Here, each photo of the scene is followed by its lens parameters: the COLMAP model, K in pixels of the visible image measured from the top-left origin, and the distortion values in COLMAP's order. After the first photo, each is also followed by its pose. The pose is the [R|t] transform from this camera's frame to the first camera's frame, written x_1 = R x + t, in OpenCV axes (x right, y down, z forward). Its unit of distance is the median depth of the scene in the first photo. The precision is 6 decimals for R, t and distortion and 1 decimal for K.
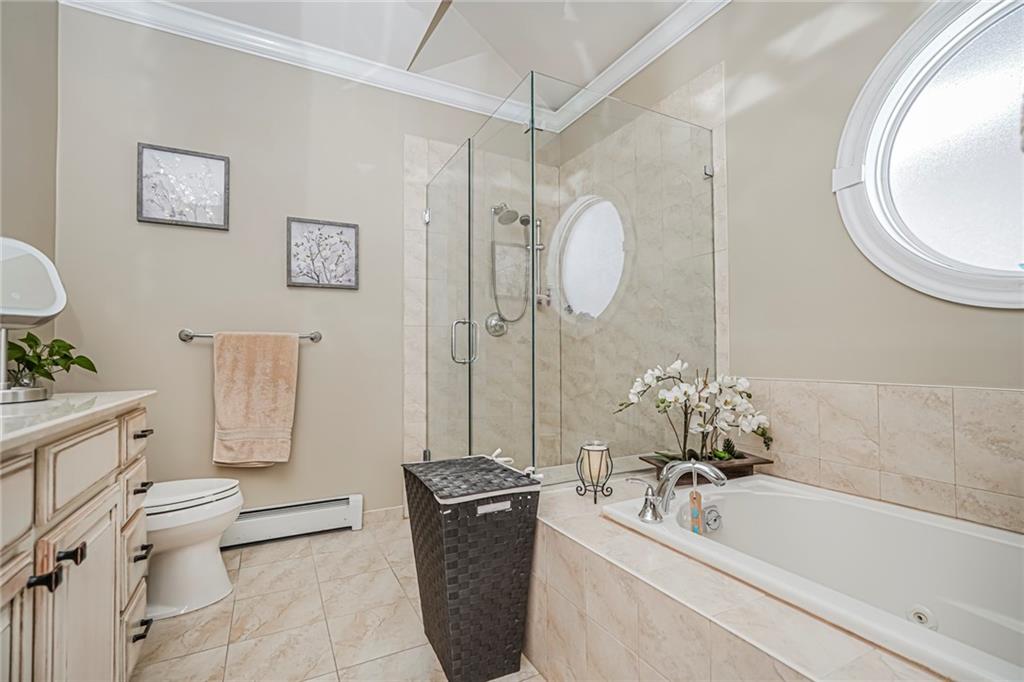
lens RADIAL K [[468.4, 0, 517.8], [0, 468.4, 343.7], [0, 0, 1]] dist [-0.011437, 0.005432]
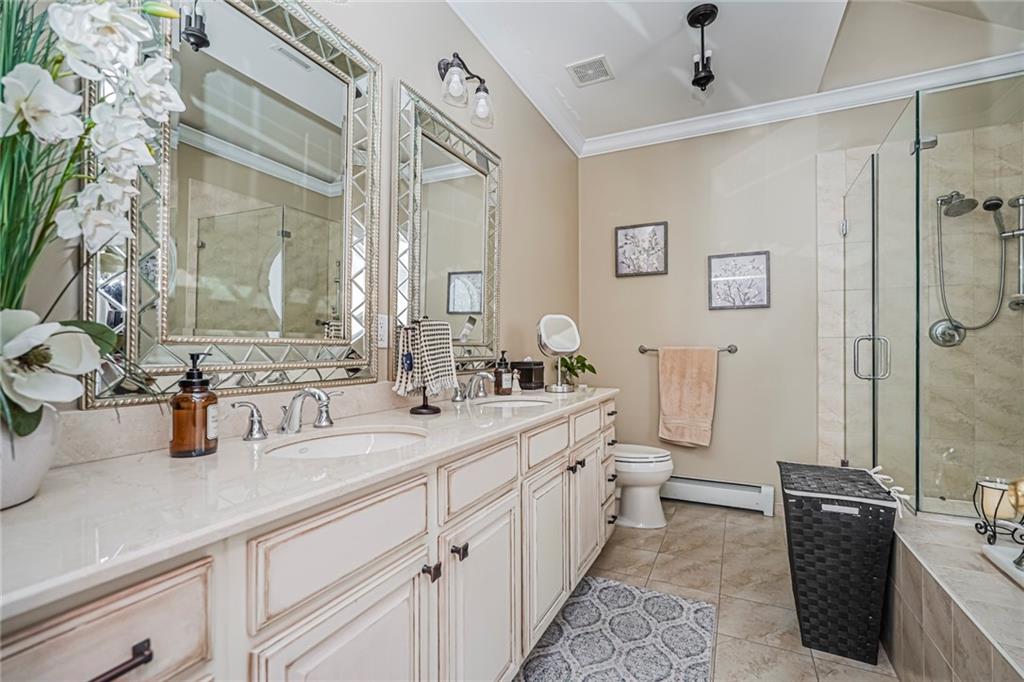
lens RADIAL K [[468.4, 0, 510.4], [0, 468.4, 341.1], [0, 0, 1]] dist [-0.011437, 0.005432]
pose [[0.588874, -0.005304, -0.808207, 0.273293], [0.014216, 0.999892, 0.003796, -0.062010], [0.808100, -0.013725, 0.588886, -0.243563]]
